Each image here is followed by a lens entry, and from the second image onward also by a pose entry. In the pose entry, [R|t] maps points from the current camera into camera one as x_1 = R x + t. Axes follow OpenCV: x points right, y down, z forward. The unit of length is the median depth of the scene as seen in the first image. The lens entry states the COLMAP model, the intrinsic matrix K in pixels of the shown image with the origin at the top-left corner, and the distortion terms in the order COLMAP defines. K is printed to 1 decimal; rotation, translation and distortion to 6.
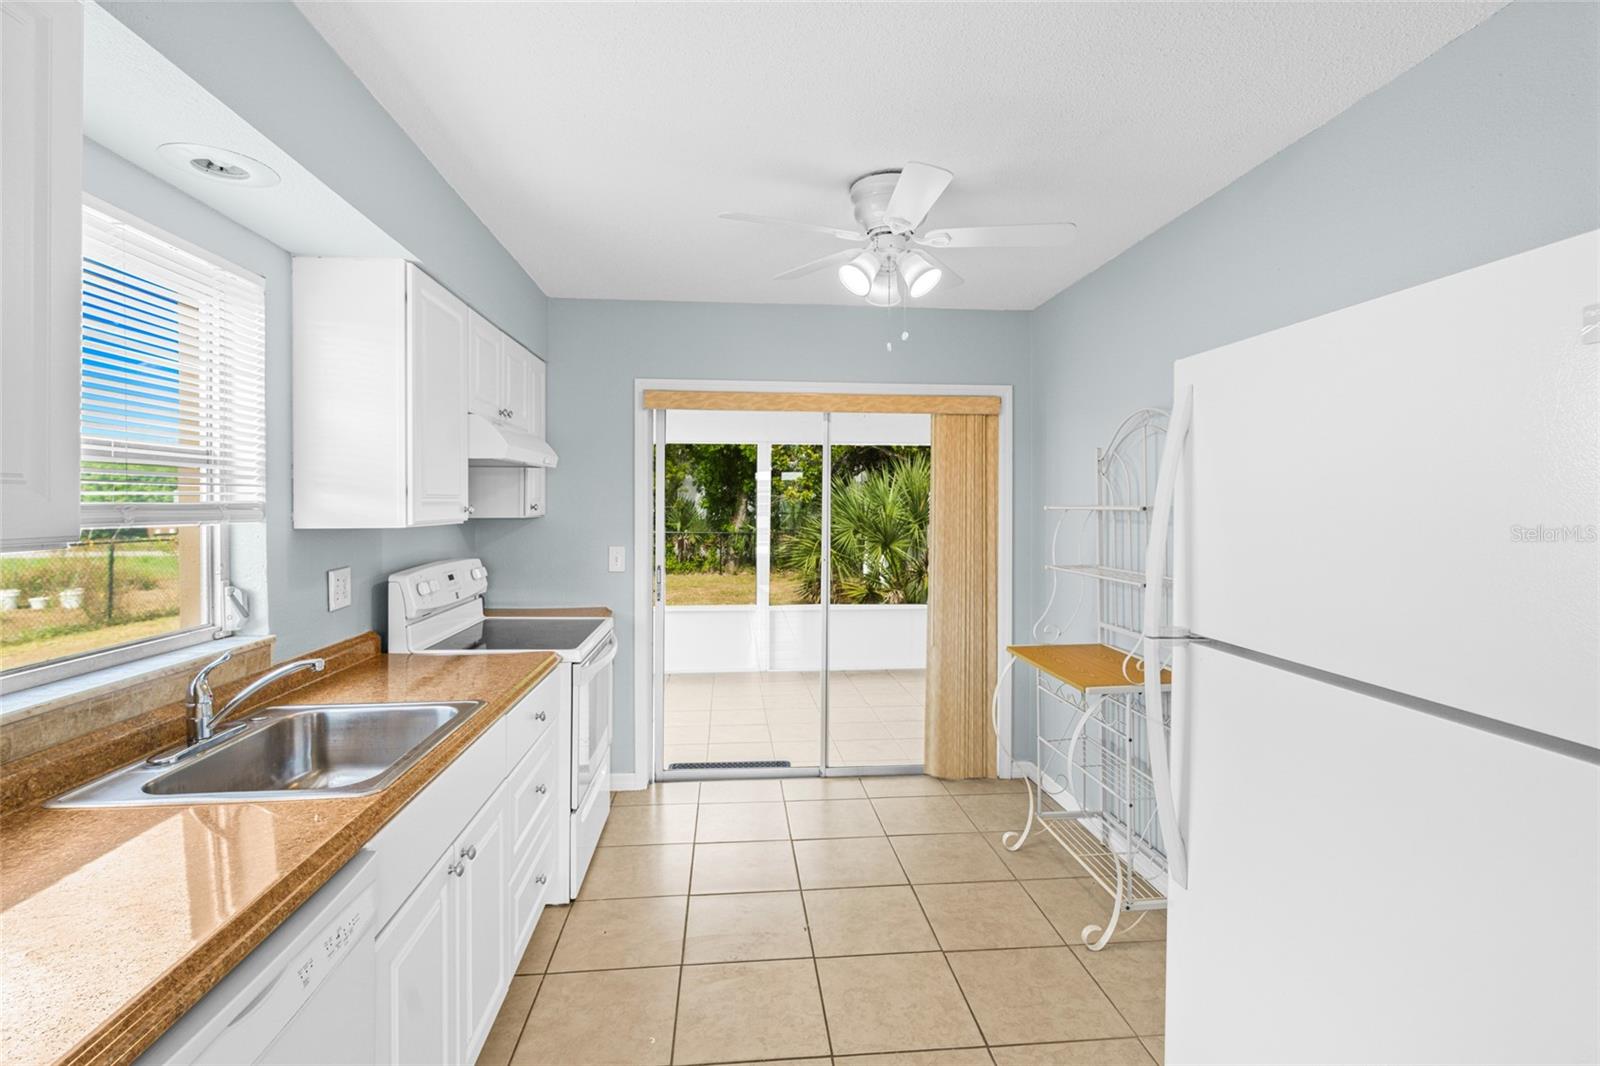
lens RADIAL K [[737.6, 0, 802.0], [0, 737.6, 518.6], [0, 0, 1]] dist [-0.016901, 0.003002]
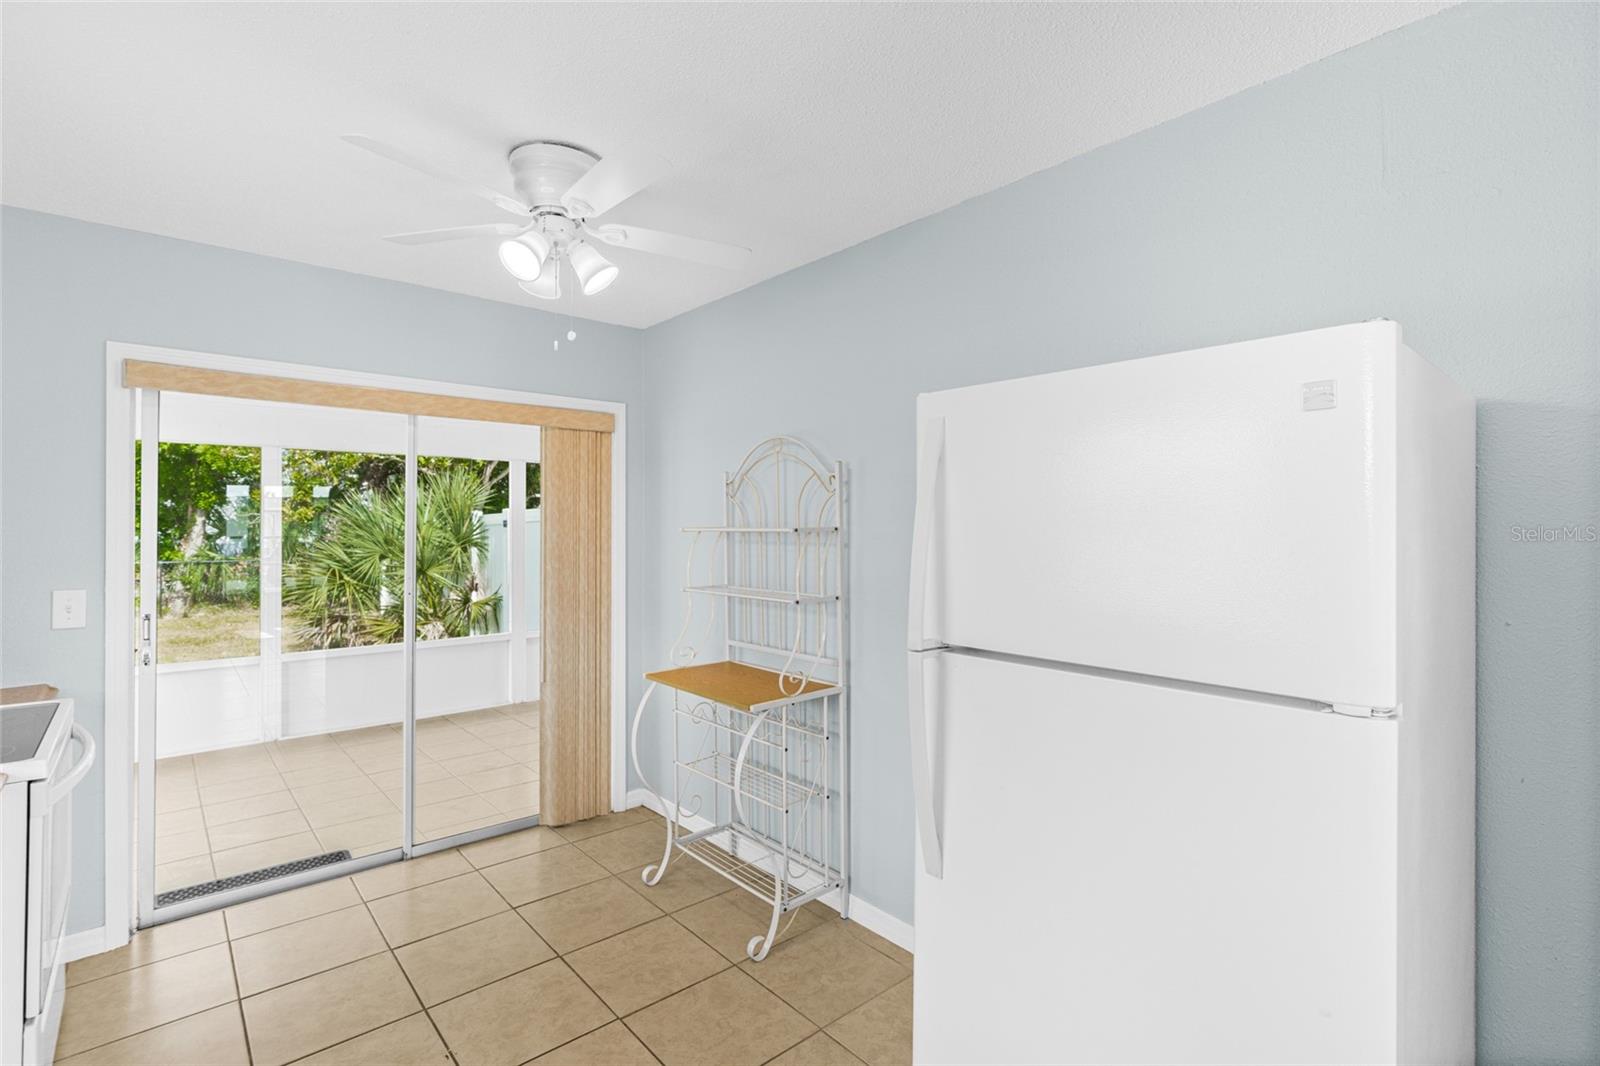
lens RADIAL K [[737.6, 0, 801.4], [0, 737.6, 531.2], [0, 0, 1]] dist [-0.016901, 0.003002]
pose [[0.804964, -0.004350, 0.593307, -0.107611], [0.010377, 0.999923, -0.006747, -0.003502], [-0.593233, 0.011588, 0.804948, 0.086182]]
